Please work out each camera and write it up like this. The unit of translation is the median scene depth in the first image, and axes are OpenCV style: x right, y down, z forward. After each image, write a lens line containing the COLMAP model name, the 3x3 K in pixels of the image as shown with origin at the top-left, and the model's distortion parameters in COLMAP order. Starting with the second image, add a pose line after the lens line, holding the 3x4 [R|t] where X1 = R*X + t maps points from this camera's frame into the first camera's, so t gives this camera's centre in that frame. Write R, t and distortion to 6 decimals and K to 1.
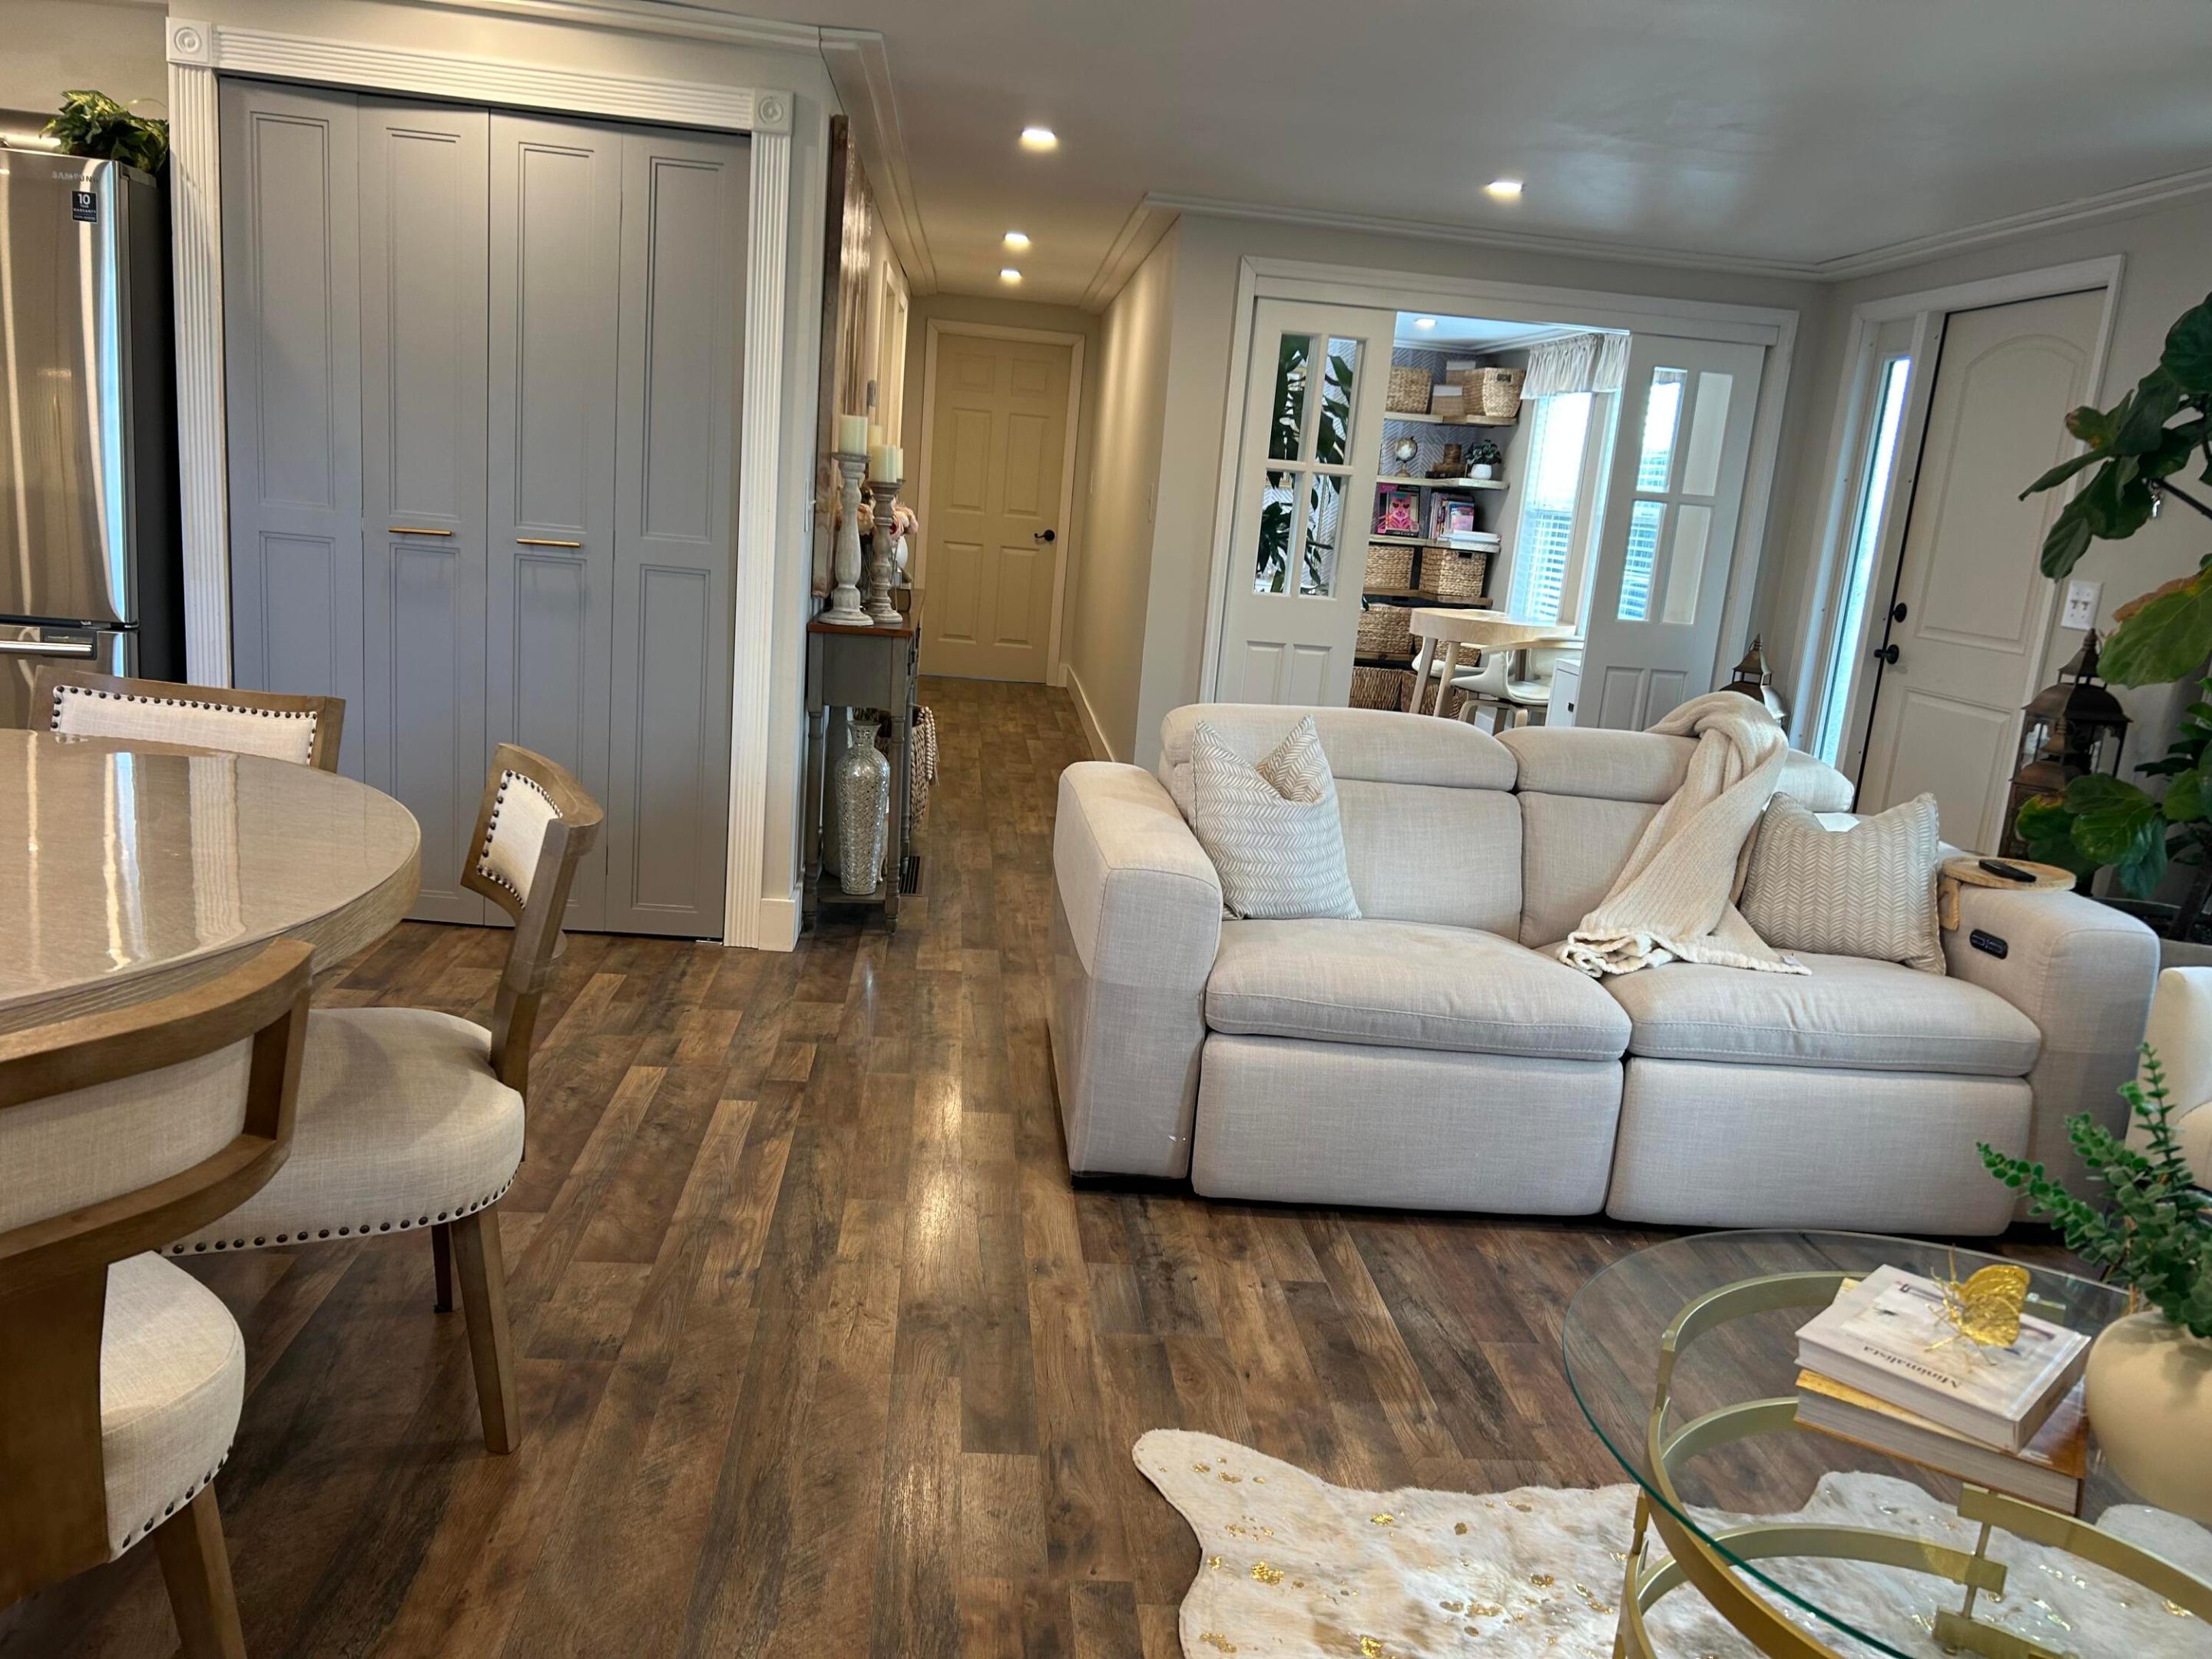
lens RADIAL K [[1662.4, 0, 1095.3], [0, 1662.4, 838.0], [0, 0, 1]] dist [0.059742, -0.067069]
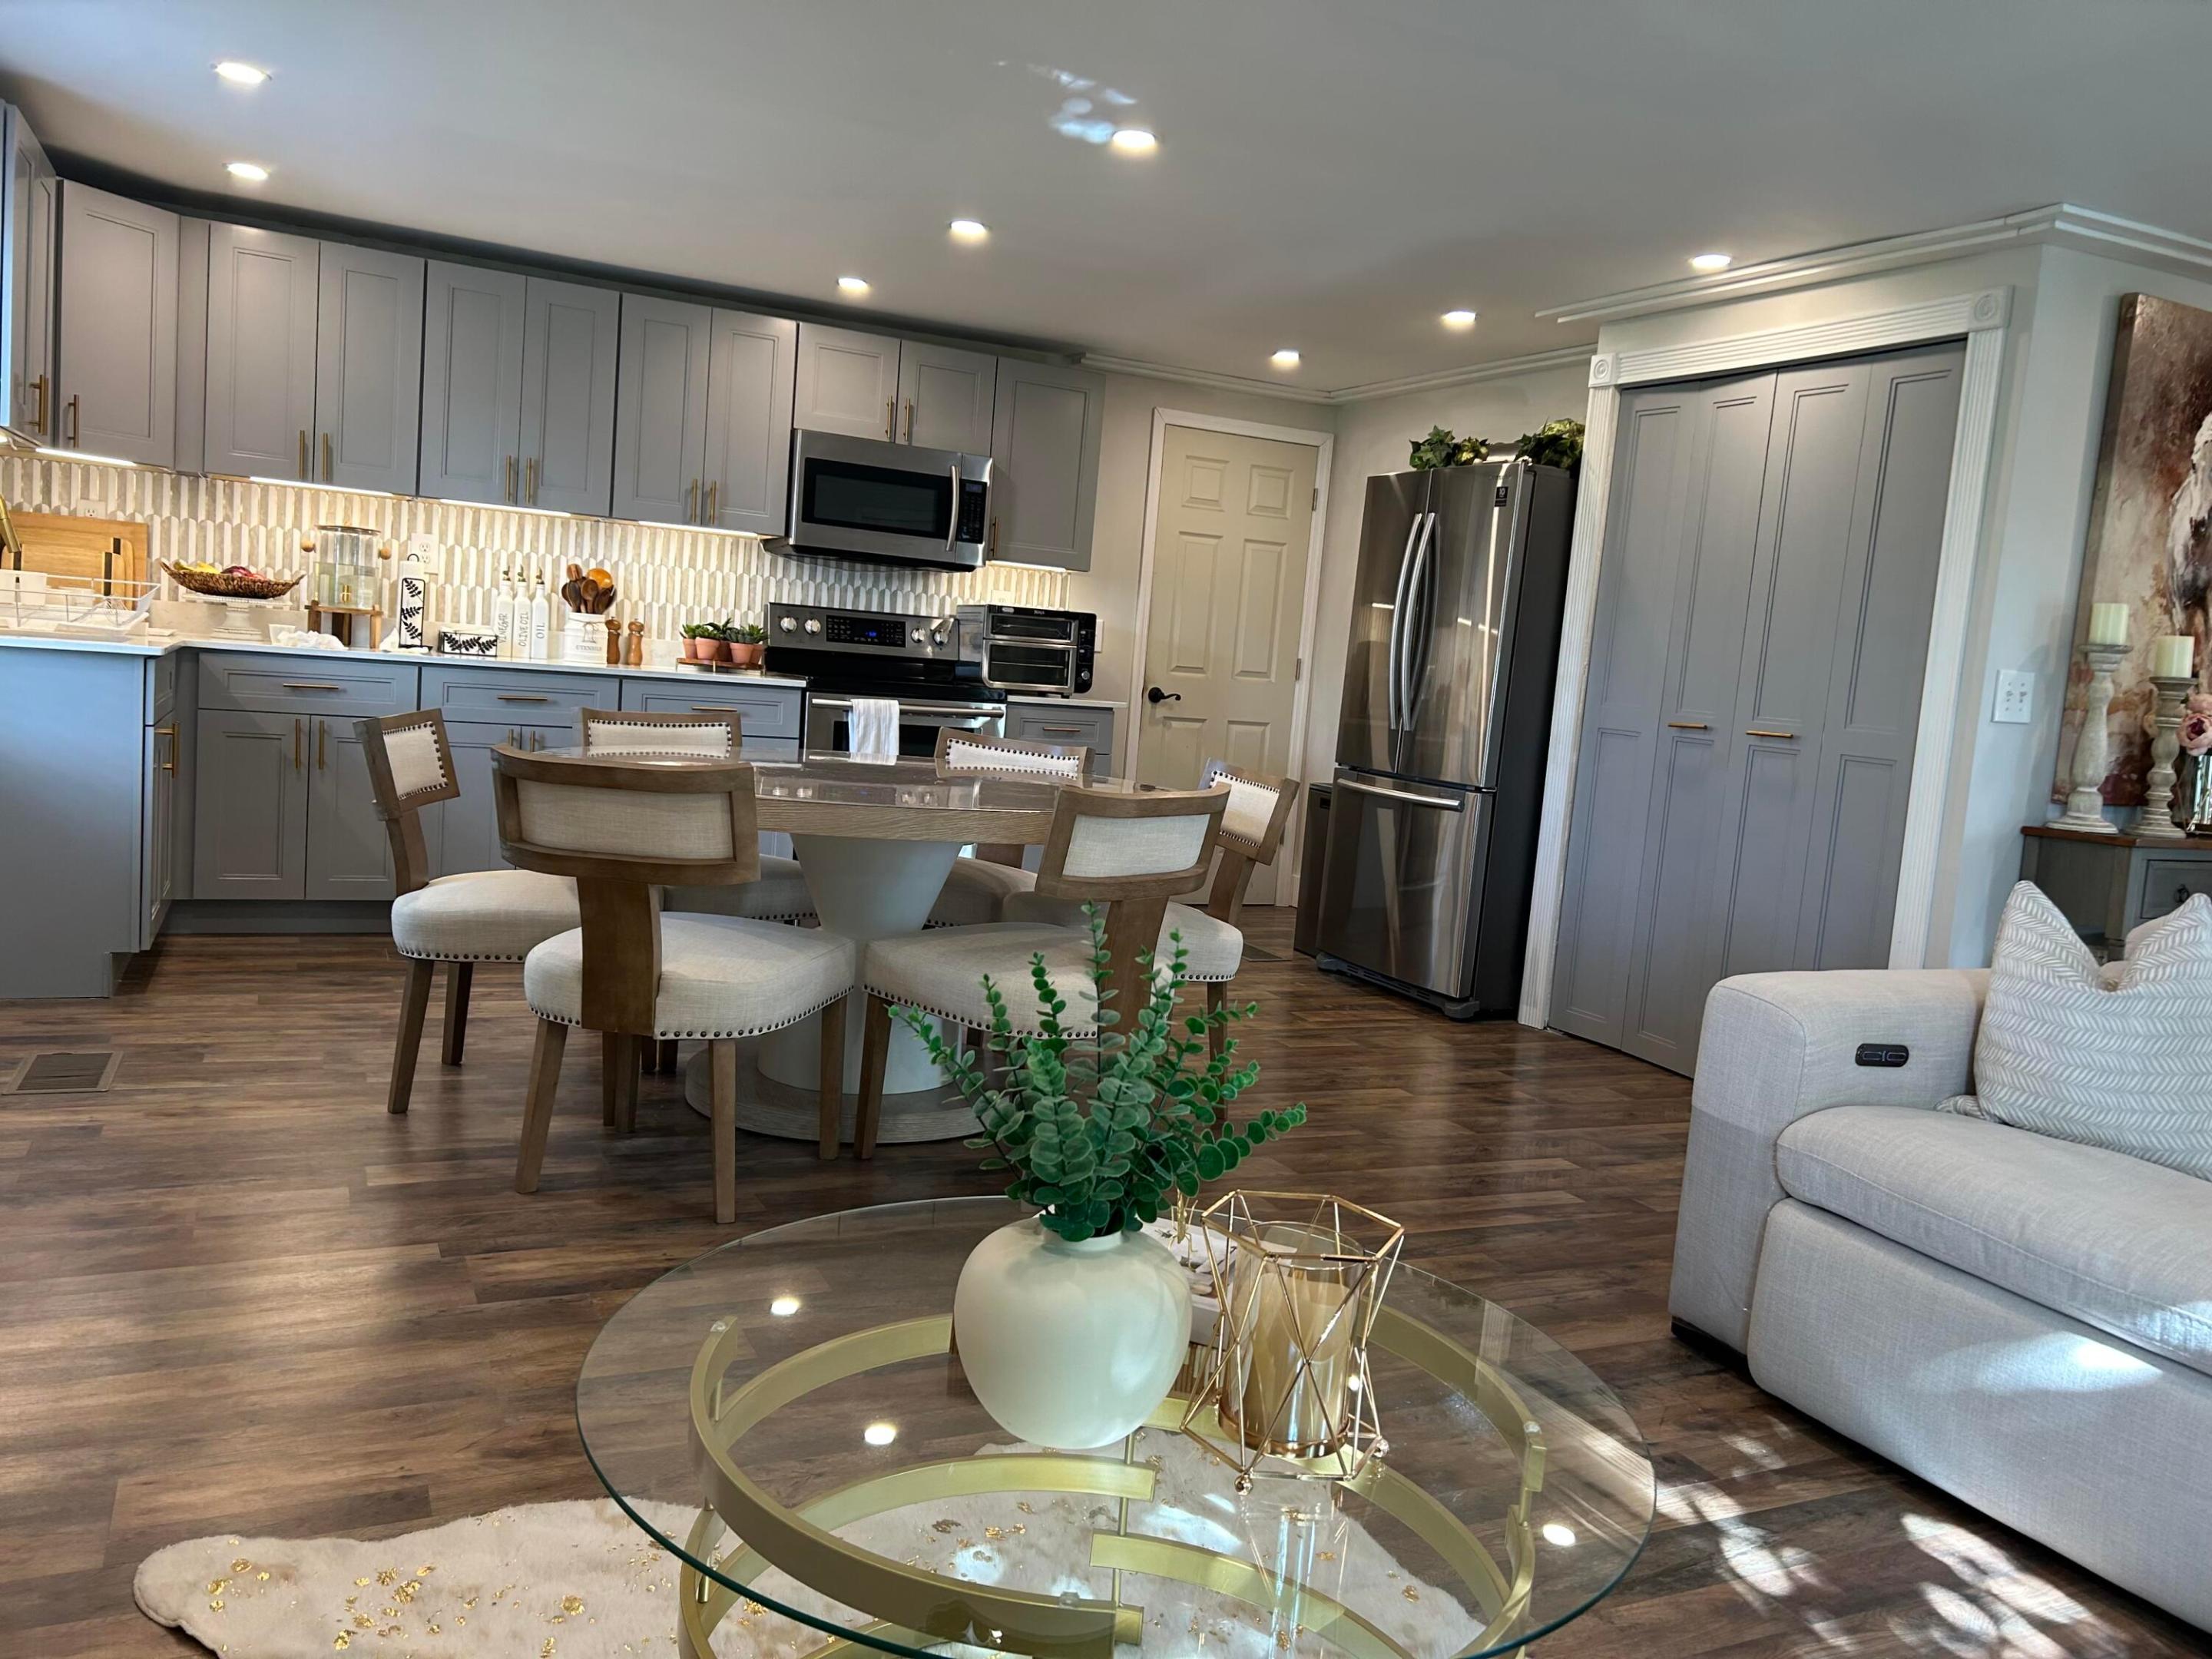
lens RADIAL K [[1642.7, 0, 1106.0], [0, 1642.7, 829.5], [0, 0, 1]] dist [0.045572, -0.053956]
pose [[0.362628, 0.041575, -0.931006, 0.547079], [-0.242524, 0.968793, -0.051201, 0.046918], [0.899824, 0.244358, 0.361395, 0.241616]]
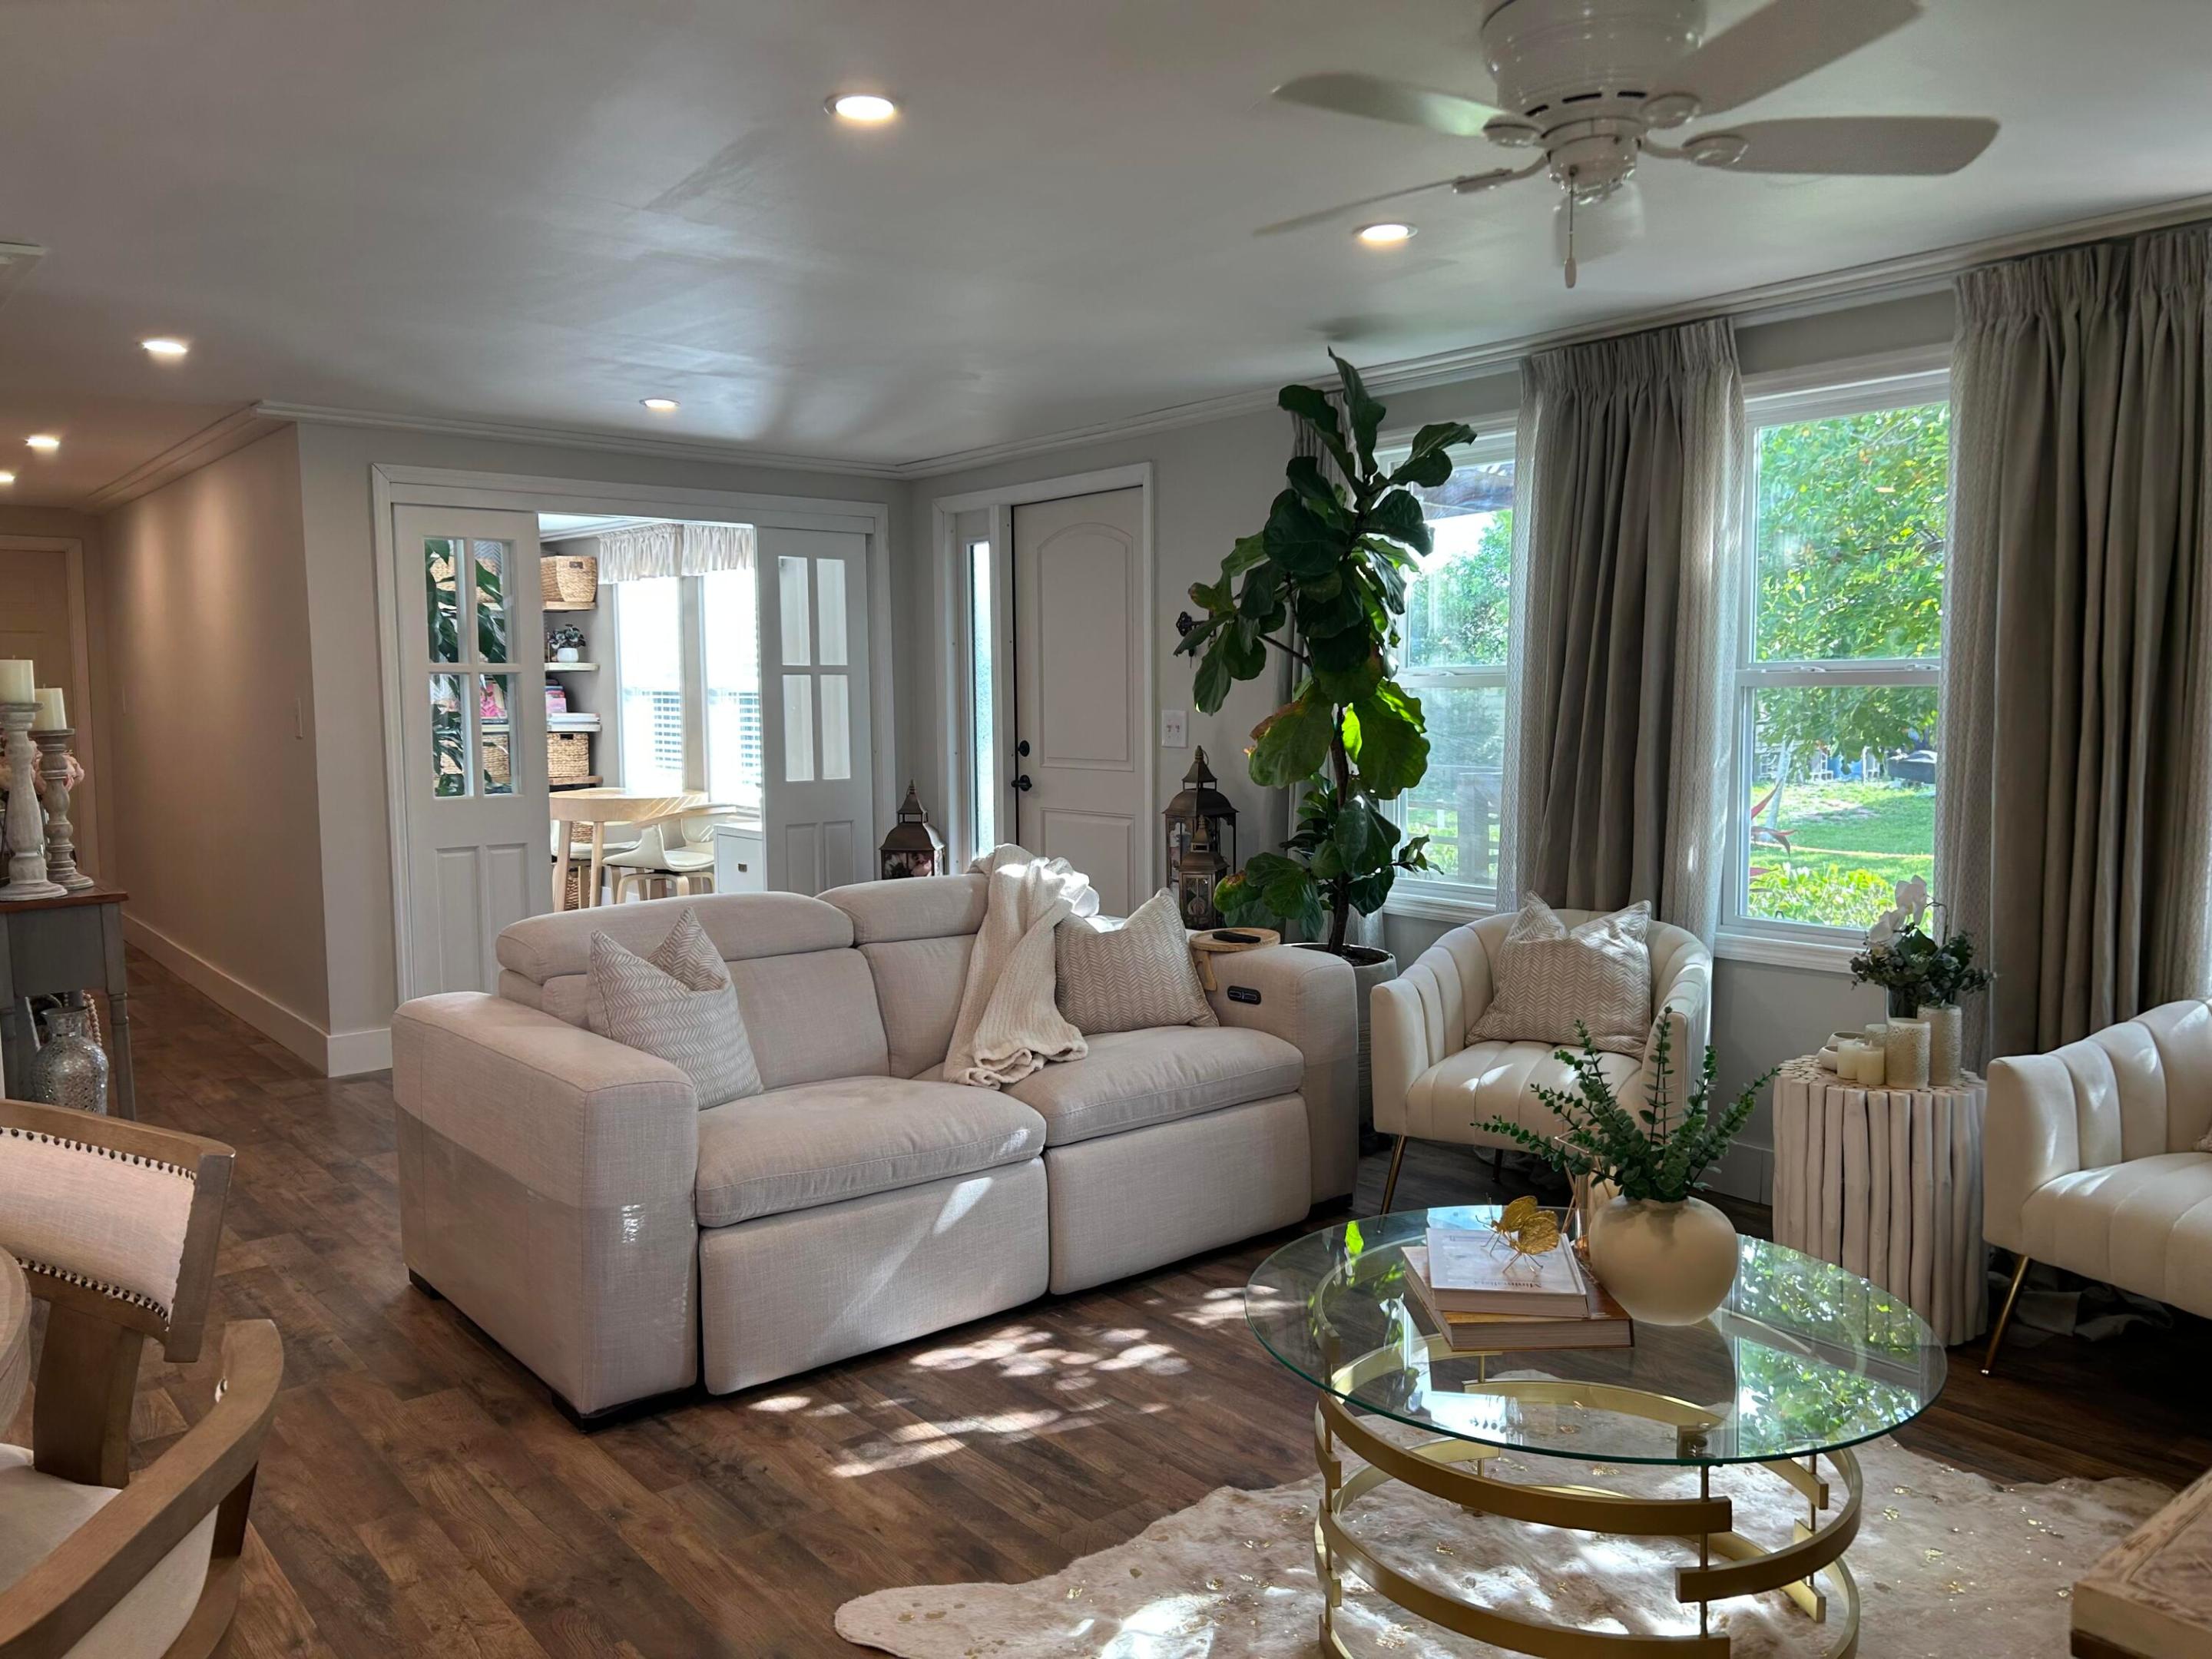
lens RADIAL K [[1647.0, 0, 1120.7], [0, 1647.0, 832.7], [0, 0, 1]] dist [0.055088, -0.053696]
pose [[0.814075, -0.141394, 0.563285, -0.193623], [0.195499, 0.980023, -0.036539, -0.025429], [-0.546866, 0.139867, 0.825454, -0.005526]]
